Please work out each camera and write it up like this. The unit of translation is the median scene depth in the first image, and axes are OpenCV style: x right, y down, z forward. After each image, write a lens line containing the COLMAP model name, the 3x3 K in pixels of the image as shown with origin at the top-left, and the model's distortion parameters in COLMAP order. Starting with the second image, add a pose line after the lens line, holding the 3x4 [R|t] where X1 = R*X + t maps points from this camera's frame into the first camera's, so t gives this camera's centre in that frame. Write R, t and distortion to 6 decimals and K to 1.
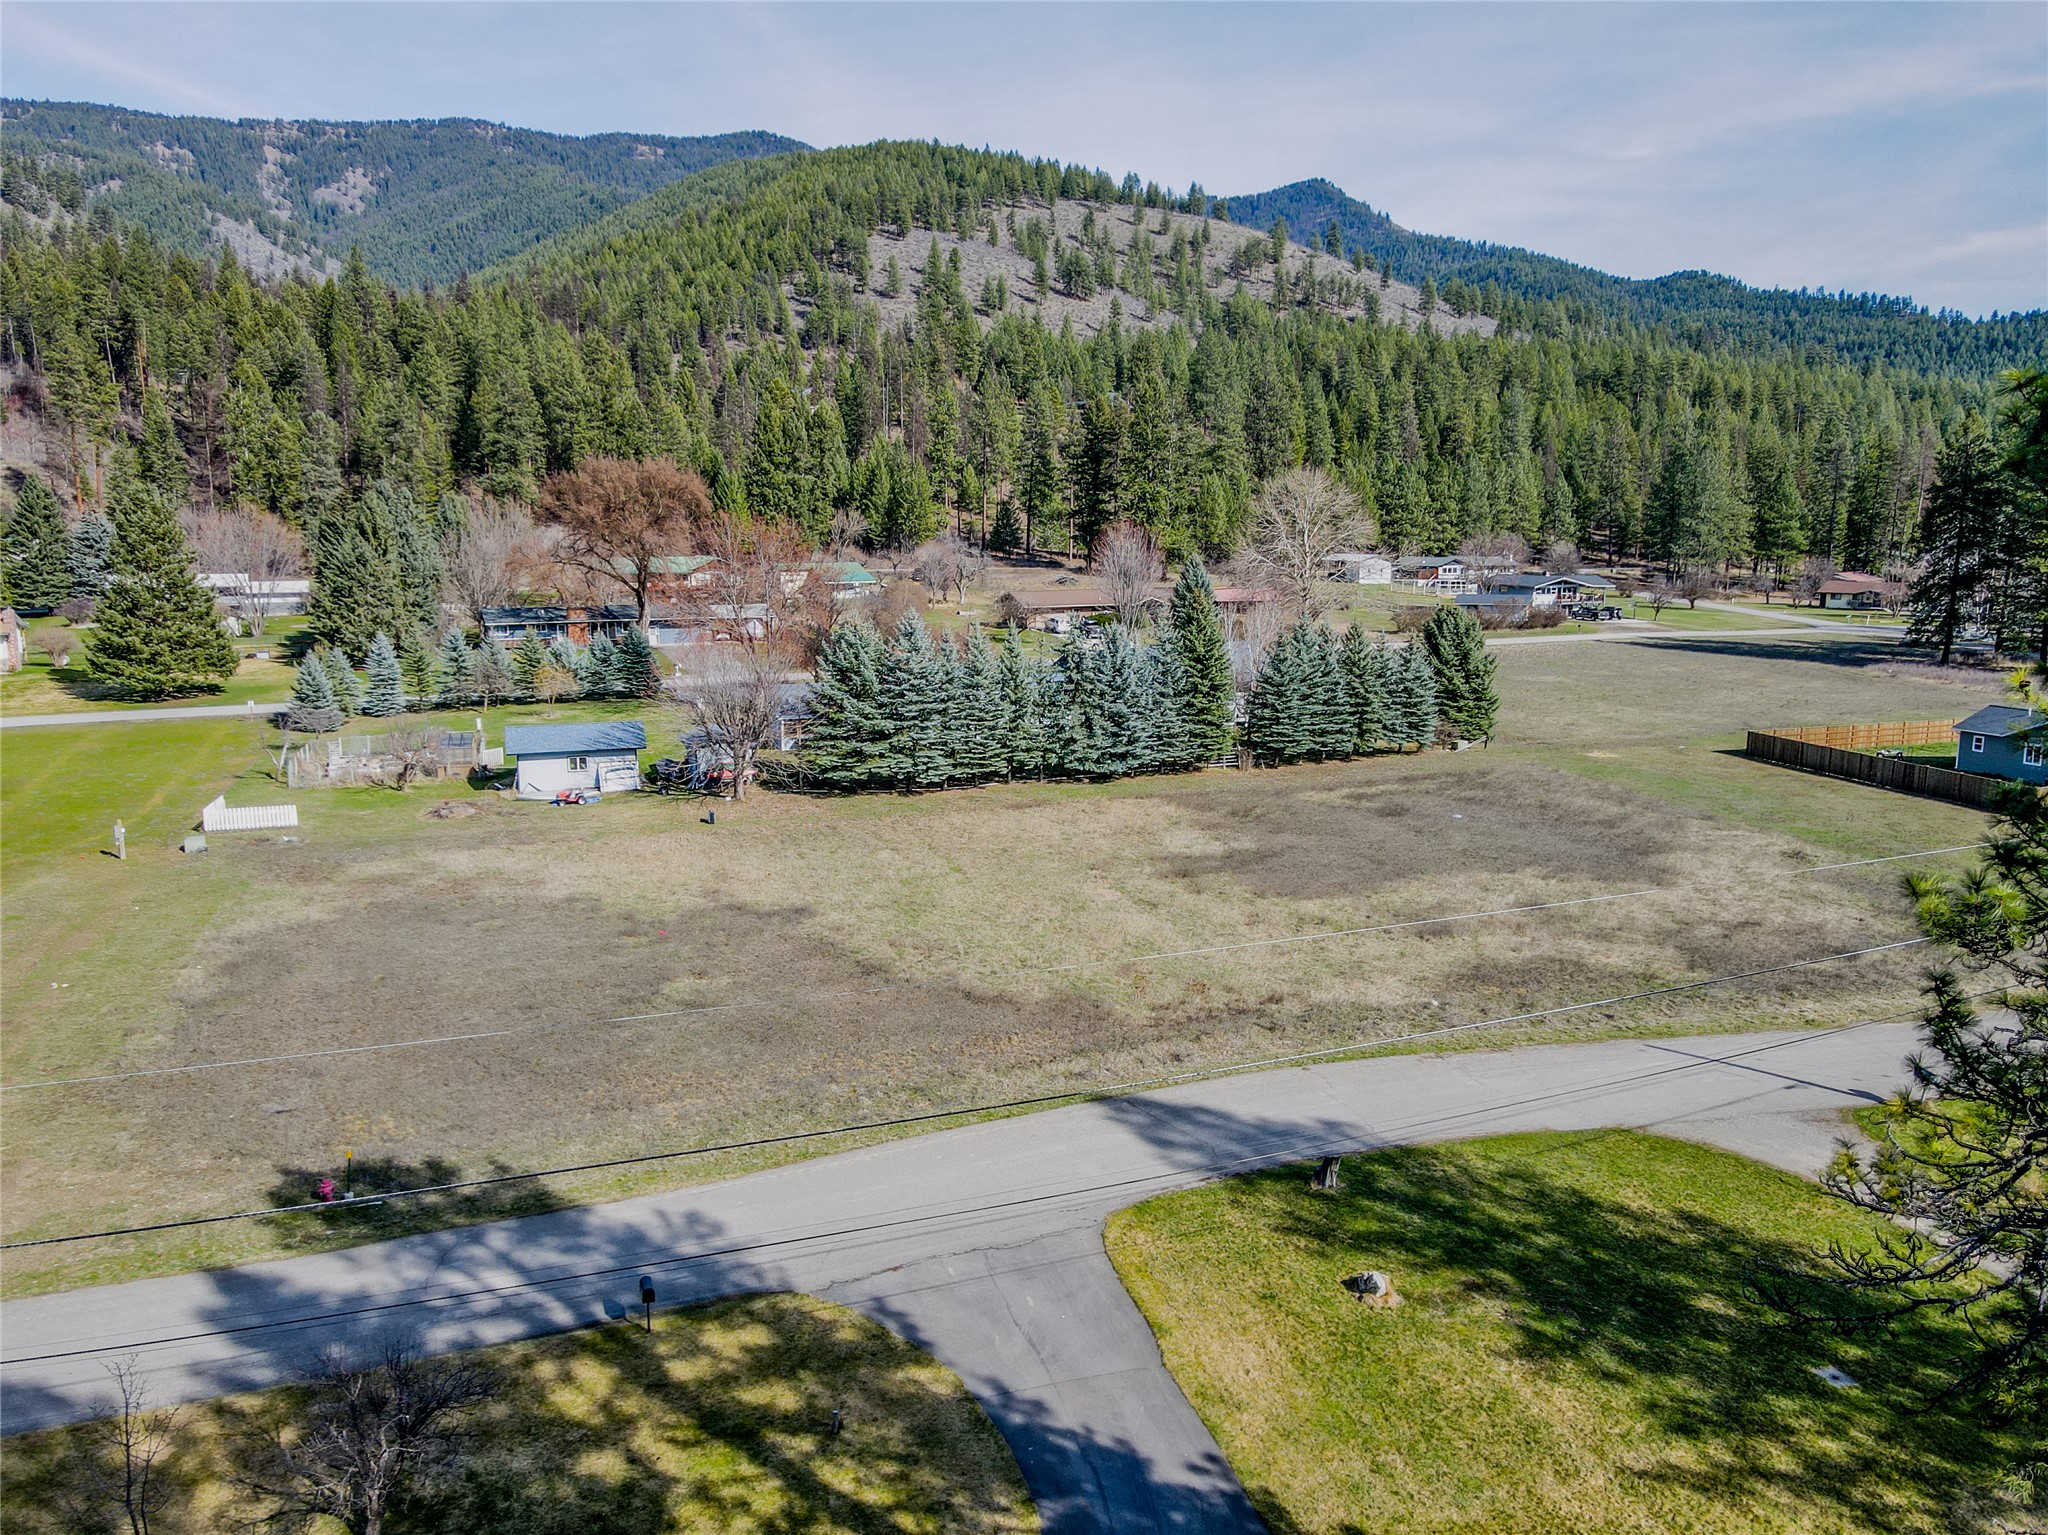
lens RADIAL K [[1498.9, 0, 1019.1], [0, 1498.9, 770.8], [0, 0, 1]] dist [0.009878, 0.020174]
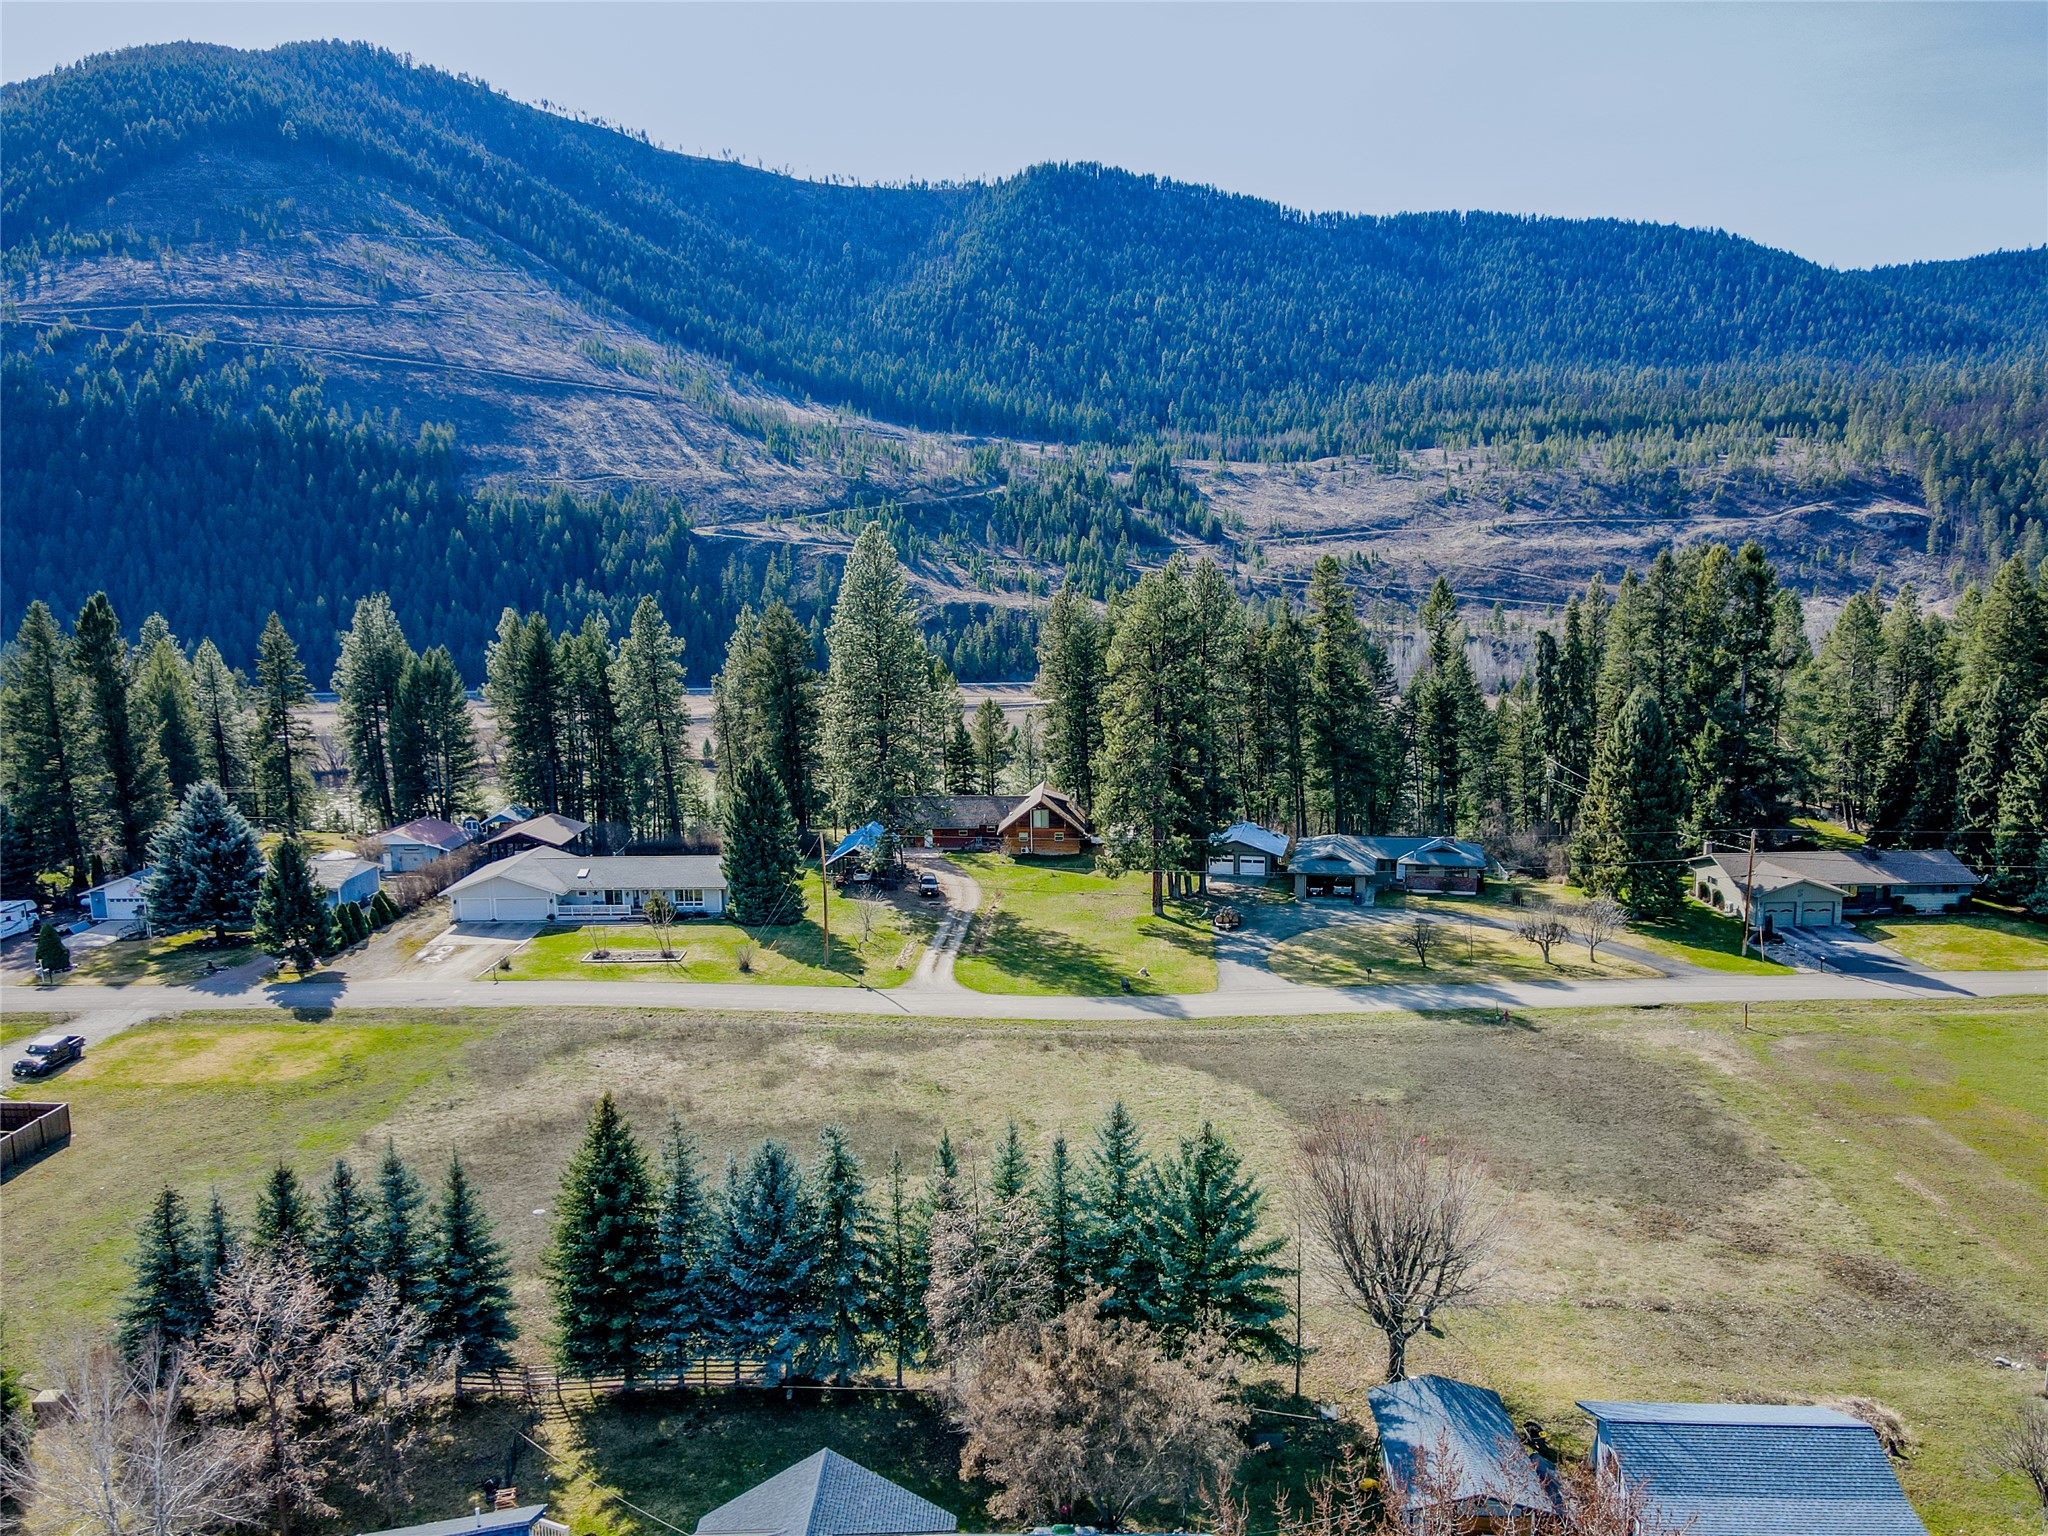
lens RADIAL K [[1502.3, 0, 1018.8], [0, 1502.3, 765.2], [0, 0, 1]] dist [0.015257, 0.003406]
pose [[-0.938347, -0.035756, 0.343841, -0.083510], [0.078016, 0.947073, 0.311395, -0.151075], [-0.336776, 0.319021, -0.885893, 0.523179]]
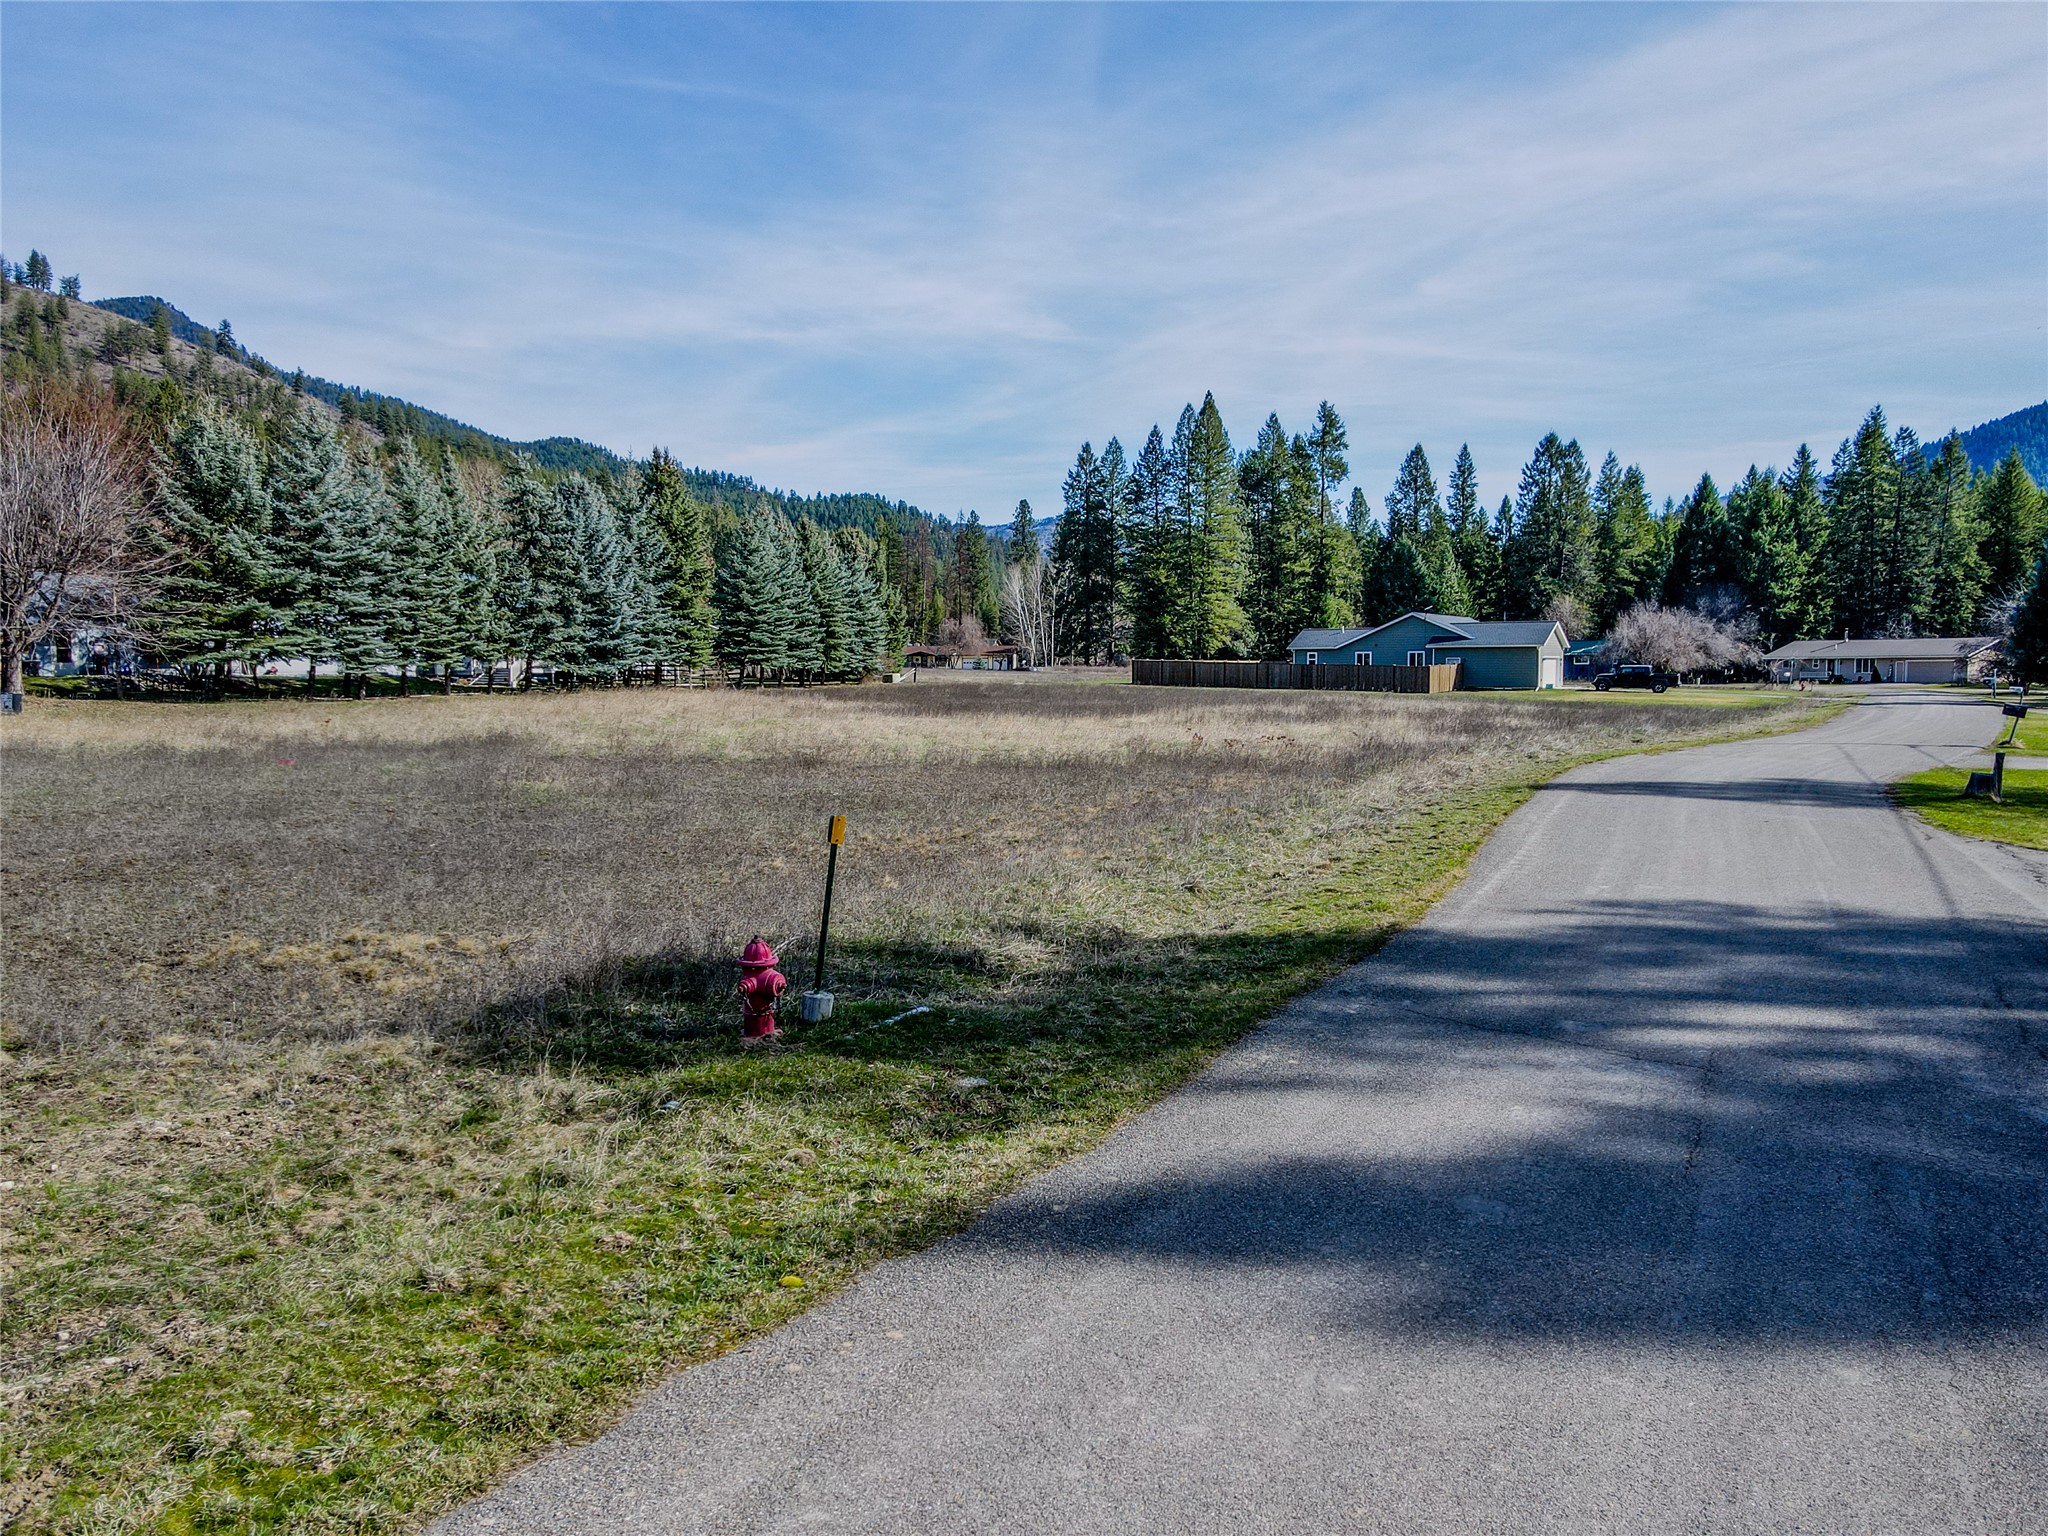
lens RADIAL K [[1502.3, 0, 1018.8], [0, 1502.3, 765.2], [0, 0, 1]] dist [0.015257, 0.003406]
pose [[0.760954, -0.041044, 0.647507, -0.090130], [0.109703, 0.991767, -0.066057, 0.040402], [-0.639464, 0.121300, 0.759191, 0.118647]]
